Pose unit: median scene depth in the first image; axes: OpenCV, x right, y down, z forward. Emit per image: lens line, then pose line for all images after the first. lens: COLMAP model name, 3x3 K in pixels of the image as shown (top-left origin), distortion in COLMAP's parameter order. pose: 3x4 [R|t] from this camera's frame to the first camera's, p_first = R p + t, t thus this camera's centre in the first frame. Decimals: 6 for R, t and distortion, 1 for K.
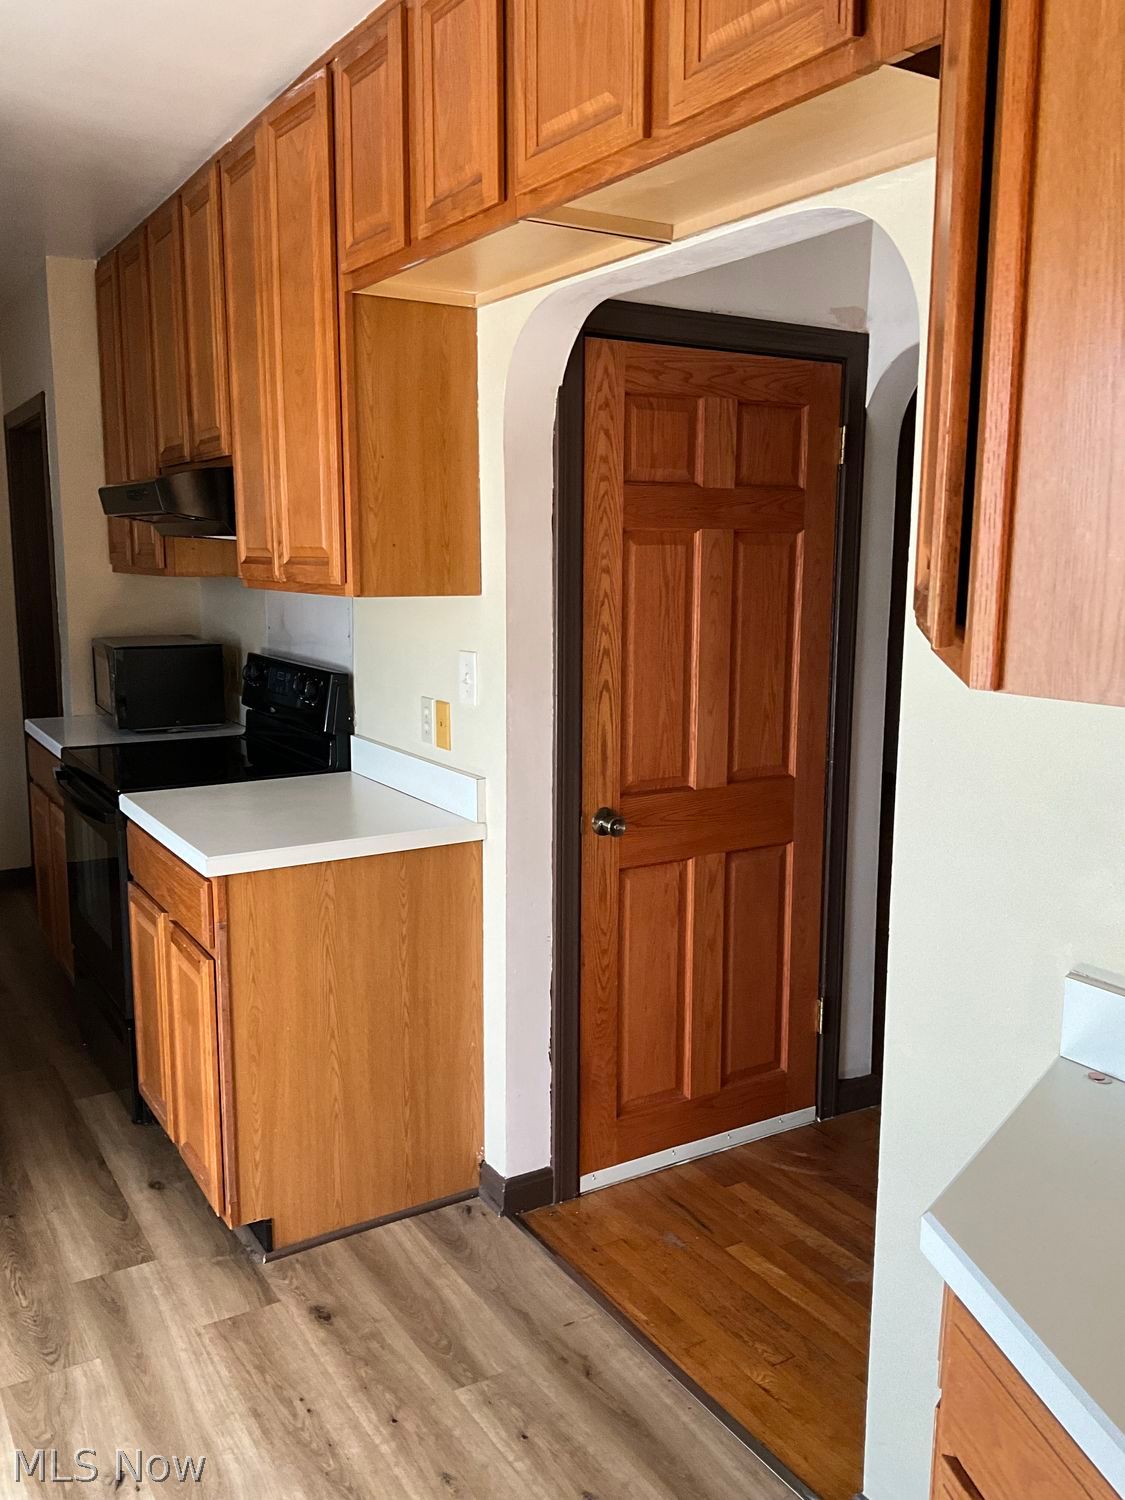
lens RADIAL K [[1240.9, 0, 560.8], [0, 1240.9, 747.4], [0, 0, 1]] dist [0.066216, -0.122078]
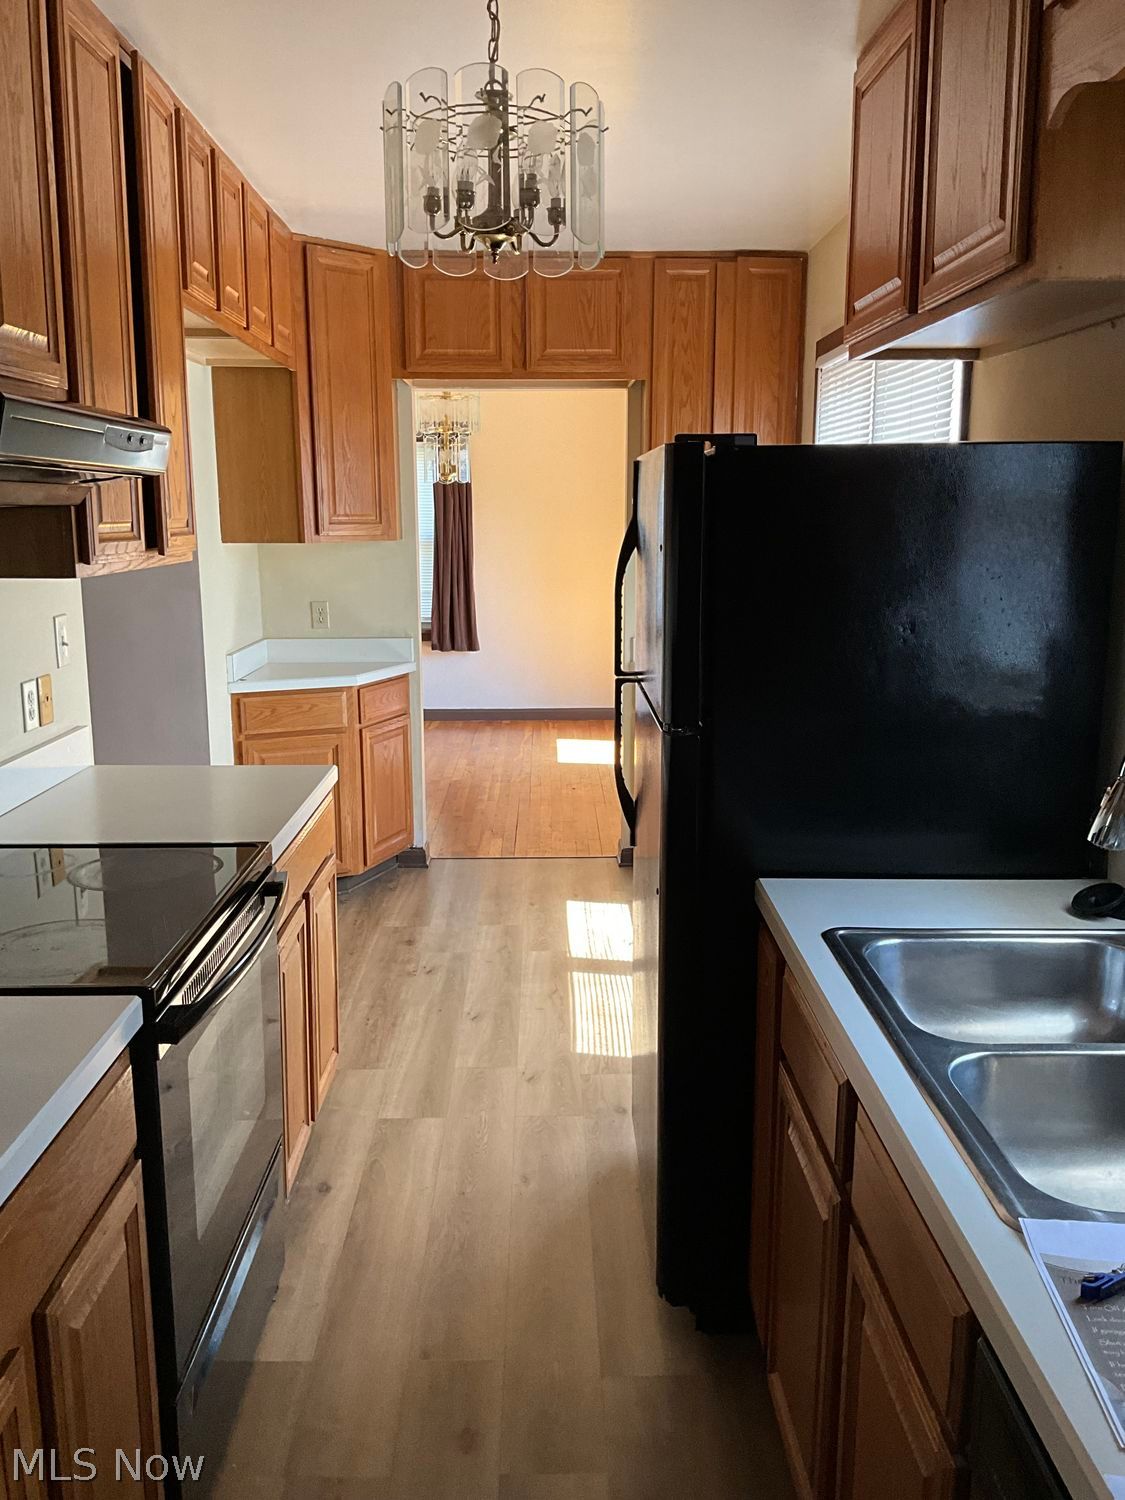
lens RADIAL K [[1240.9, 0, 567.5], [0, 1240.9, 746.4], [0, 0, 1]] dist [0.066216, -0.122078]
pose [[-0.862926, -0.088982, 0.497435, -1.033723], [0.088614, 0.942476, 0.322315, -0.290544], [-0.497500, 0.322213, -0.805402, 1.744790]]
